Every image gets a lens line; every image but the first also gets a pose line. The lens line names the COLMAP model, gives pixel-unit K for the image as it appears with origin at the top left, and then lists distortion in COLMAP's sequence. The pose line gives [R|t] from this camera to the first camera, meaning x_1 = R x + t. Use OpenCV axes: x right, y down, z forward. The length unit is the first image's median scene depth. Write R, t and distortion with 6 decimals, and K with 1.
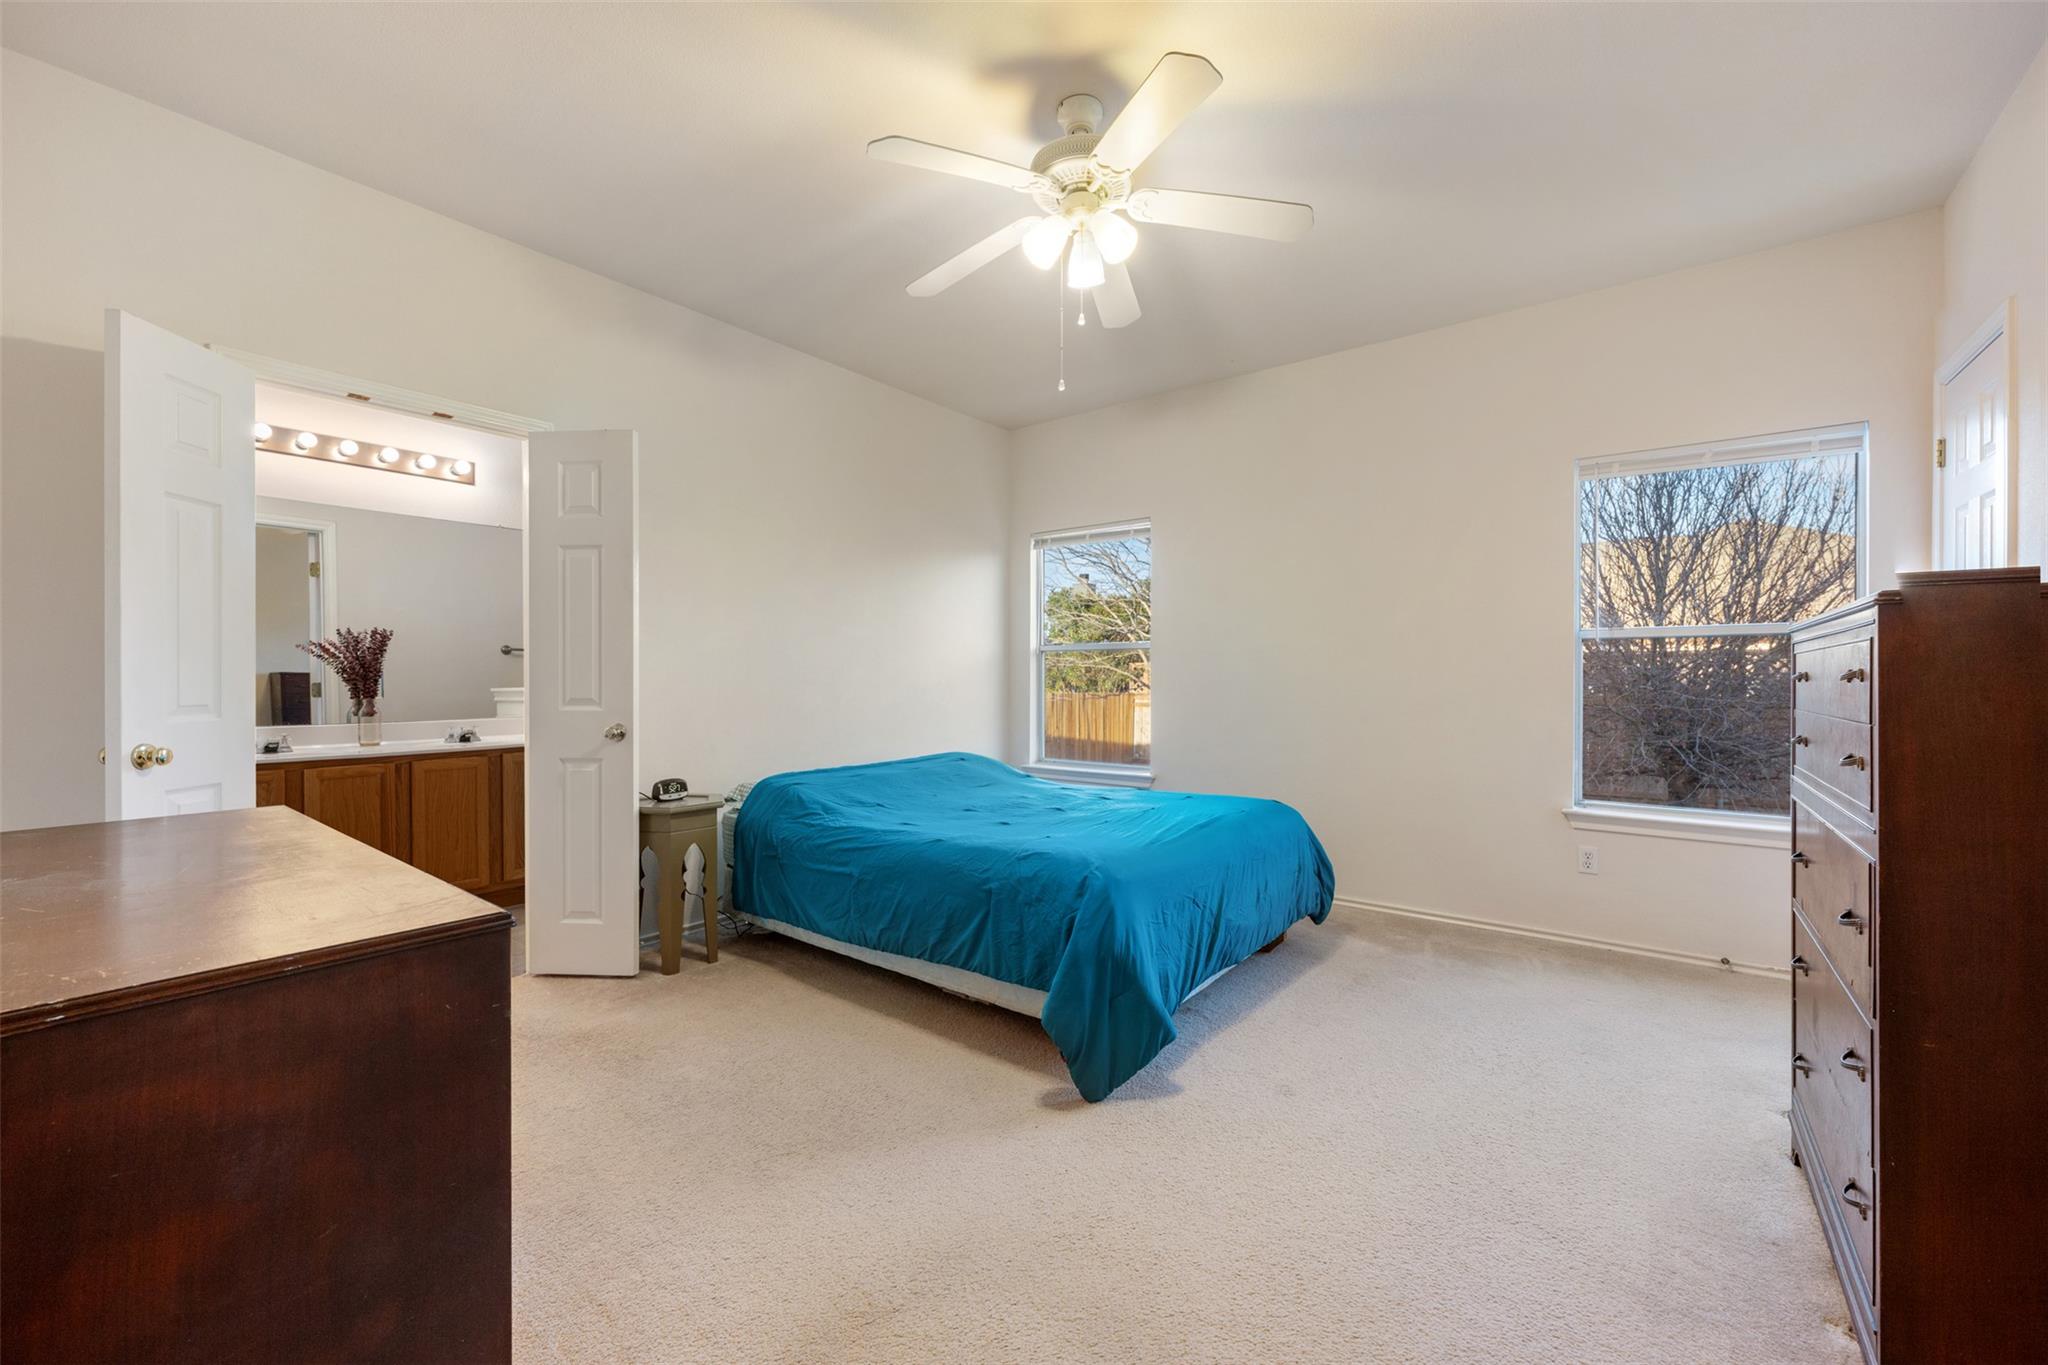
lens RADIAL K [[811.1, 0, 1030.0], [0, 811.1, 684.4], [0, 0, 1]] dist [-0.001251, 0.000055]
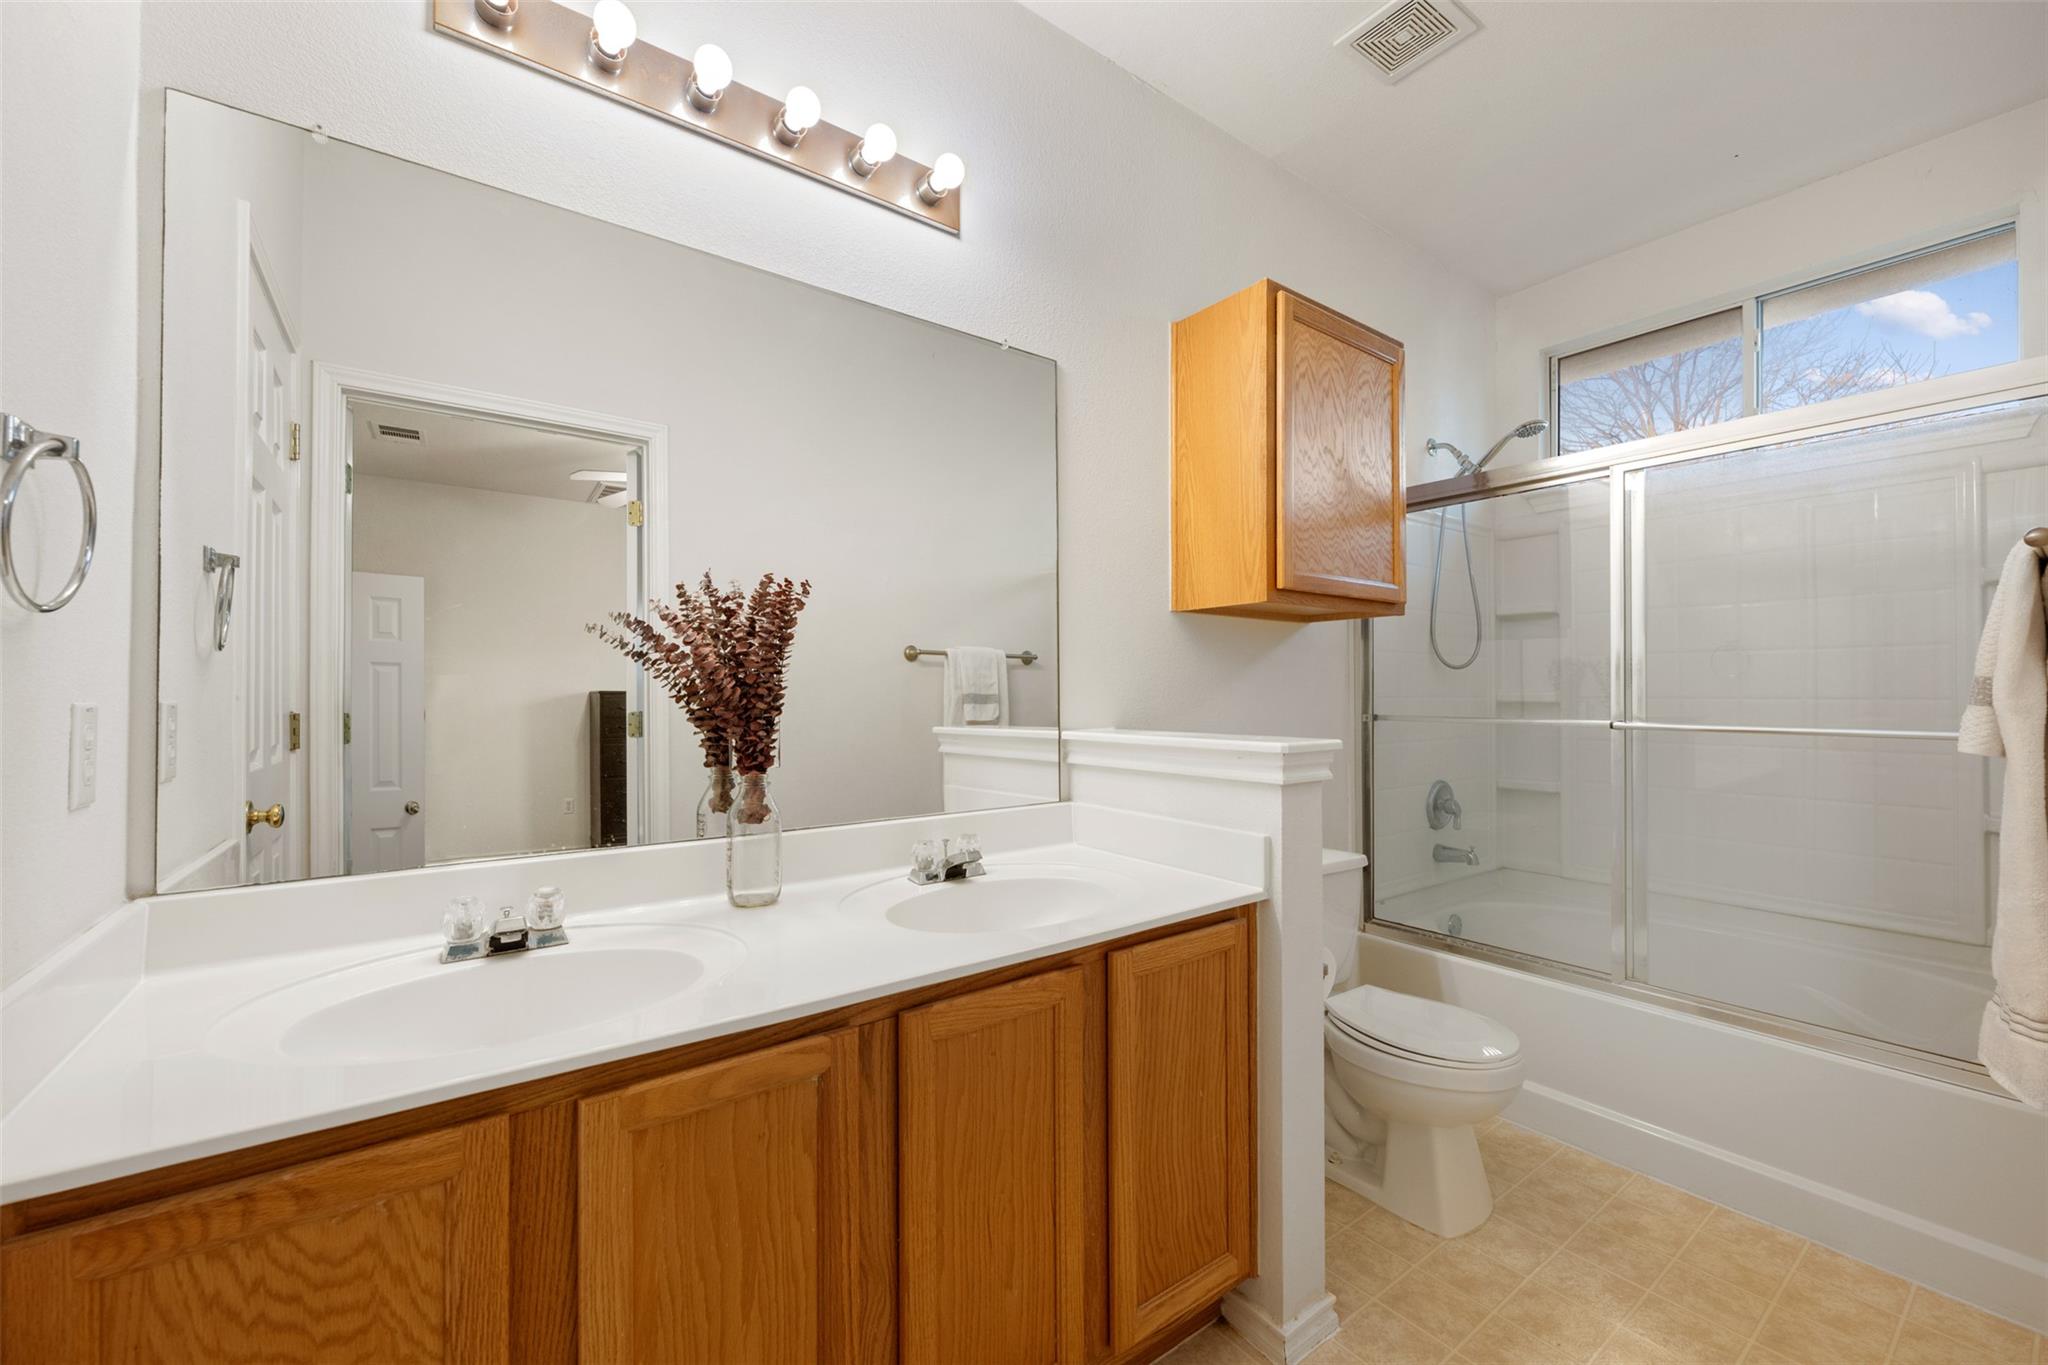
lens RADIAL K [[811.1, 0, 1016.0], [0, 811.1, 684.2], [0, 0, 1]] dist [-0.001251, 0.000055]
pose [[0.958634, -0.003578, -0.284618, -0.593383], [-0.001780, 0.999826, -0.018563, -0.014464], [0.284635, 0.018302, 0.958461, 0.679485]]
